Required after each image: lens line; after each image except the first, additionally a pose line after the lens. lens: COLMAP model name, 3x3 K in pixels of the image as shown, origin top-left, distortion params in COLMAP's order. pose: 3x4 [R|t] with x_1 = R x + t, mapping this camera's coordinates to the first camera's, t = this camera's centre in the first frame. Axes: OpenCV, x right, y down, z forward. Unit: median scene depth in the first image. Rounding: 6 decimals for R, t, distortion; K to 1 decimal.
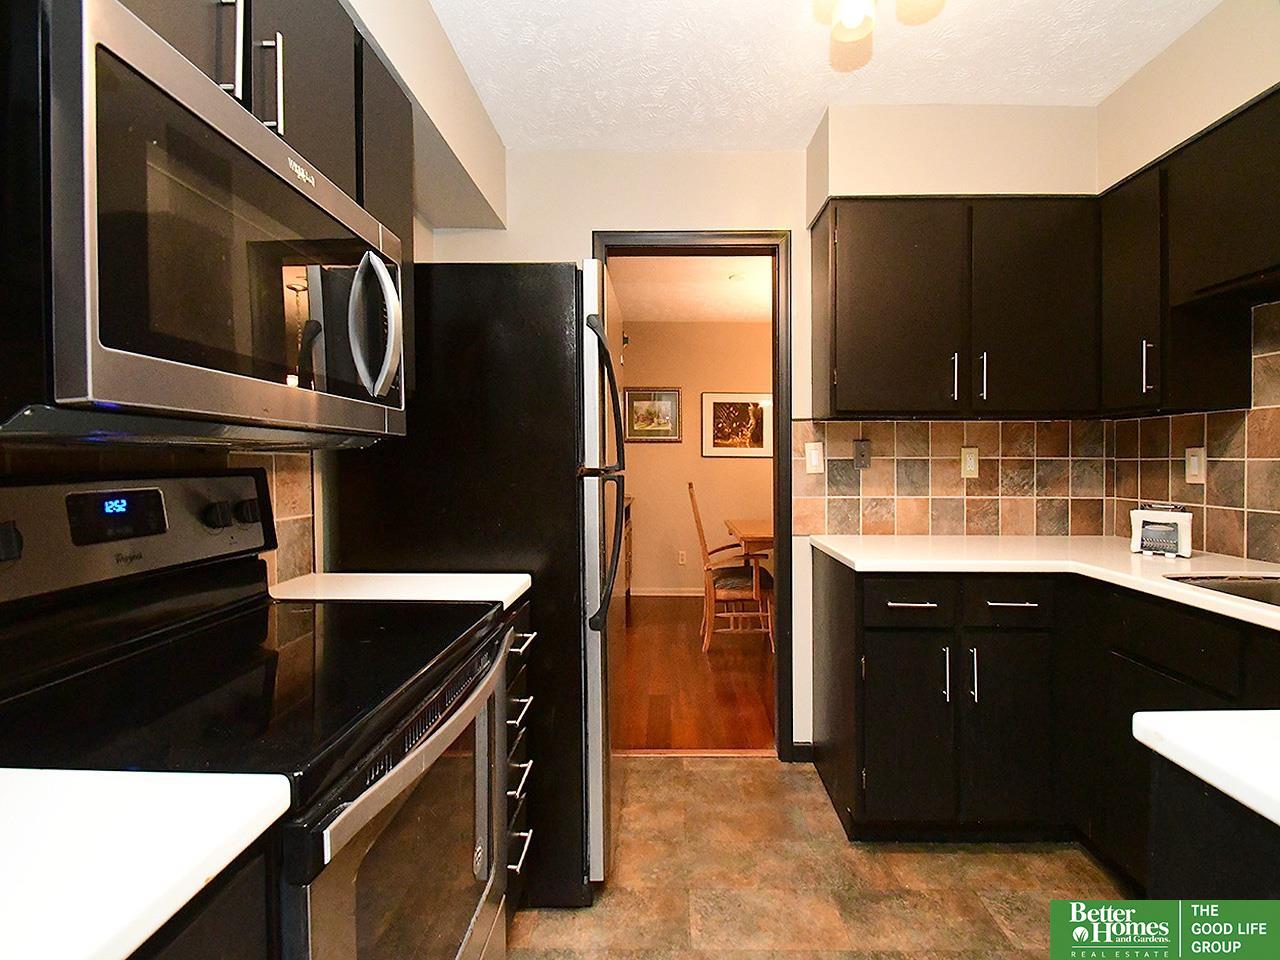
lens RADIAL K [[599.6, 0, 651.5], [0, 599.6, 474.0], [0, 0, 1]] dist [-0.029330, -0.001419]
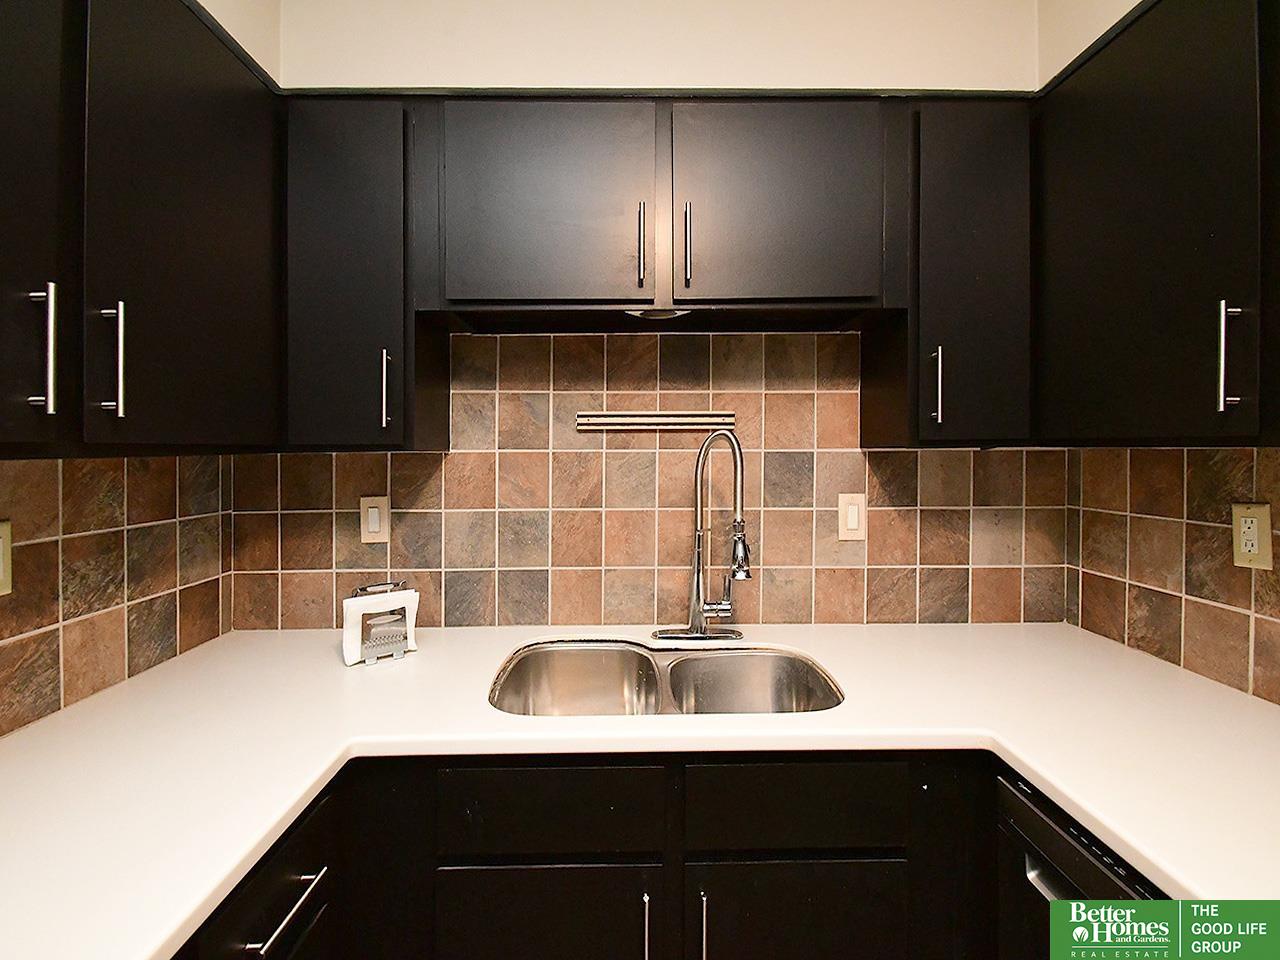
lens RADIAL K [[590.3, 0, 637.9], [0, 590.3, 449.0], [0, 0, 1]] dist [0.023621, -0.005163]
pose [[-0.022378, 0.006385, 0.999729, 0.118054], [0.029638, 0.999544, -0.005721, -0.079232], [-0.999310, 0.029502, -0.022557, 0.568290]]
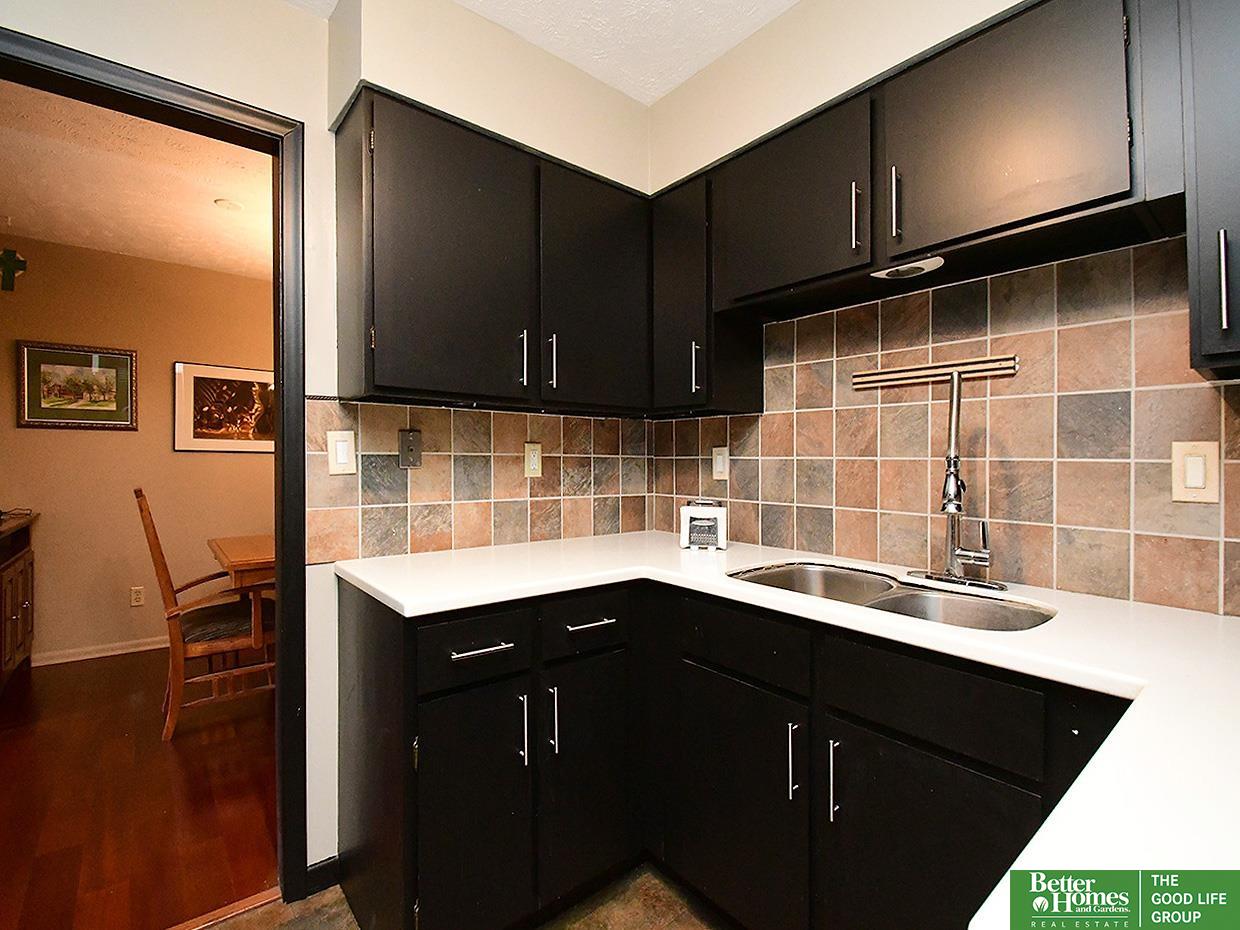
lens RADIAL K [[571.9, 0, 636.2], [0, 571.9, 460.6], [0, 0, 1]] dist [0.023621, -0.005163]
pose [[0.746153, 0.004315, 0.665761, 0.077366], [0.008519, 0.999835, -0.016028, -0.003111], [-0.665720, 0.017631, 0.745993, 0.253329]]
